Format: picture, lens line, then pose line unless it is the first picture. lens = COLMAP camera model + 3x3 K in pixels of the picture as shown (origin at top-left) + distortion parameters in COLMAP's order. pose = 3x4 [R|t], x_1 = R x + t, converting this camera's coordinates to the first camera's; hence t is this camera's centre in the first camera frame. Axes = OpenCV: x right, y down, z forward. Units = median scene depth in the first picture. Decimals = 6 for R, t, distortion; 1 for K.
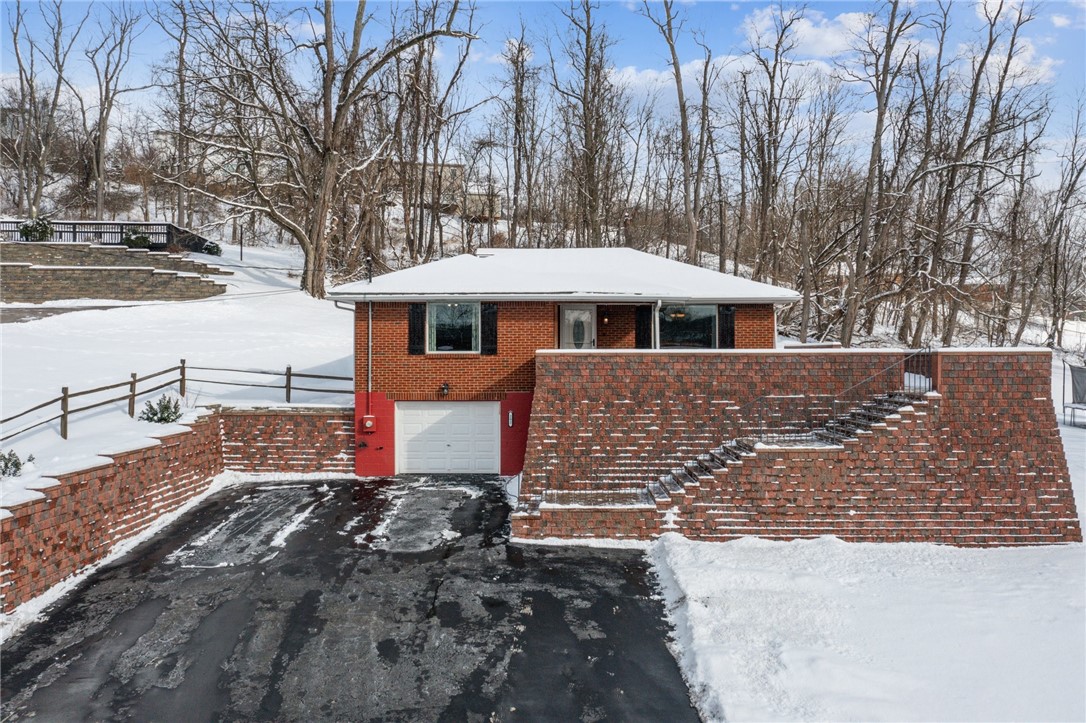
lens RADIAL K [[872.4, 0, 541.1], [0, 872.4, 359.5], [0, 0, 1]] dist [-0.030021, 0.009693]
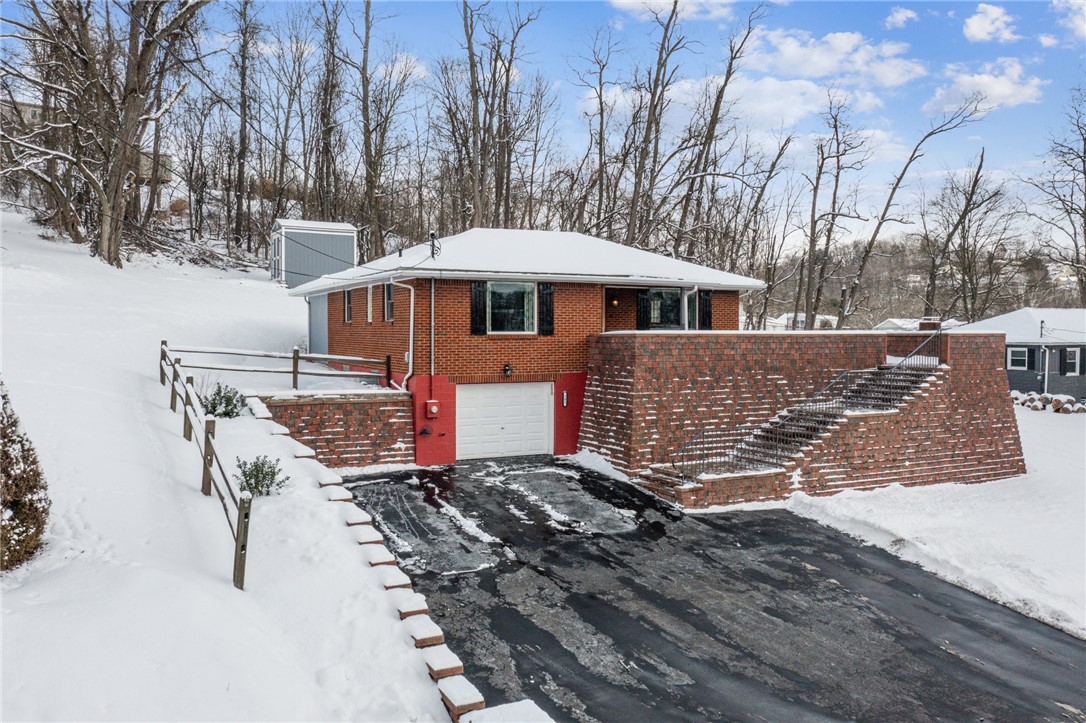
lens RADIAL K [[872.4, 0, 542.9], [0, 872.4, 360.1], [0, 0, 1]] dist [-0.030021, 0.009693]
pose [[0.883590, -0.012951, 0.468082, -0.672771], [0.001268, 0.999680, 0.025266, -0.002917], [-0.468259, -0.021731, 0.883324, 0.152197]]
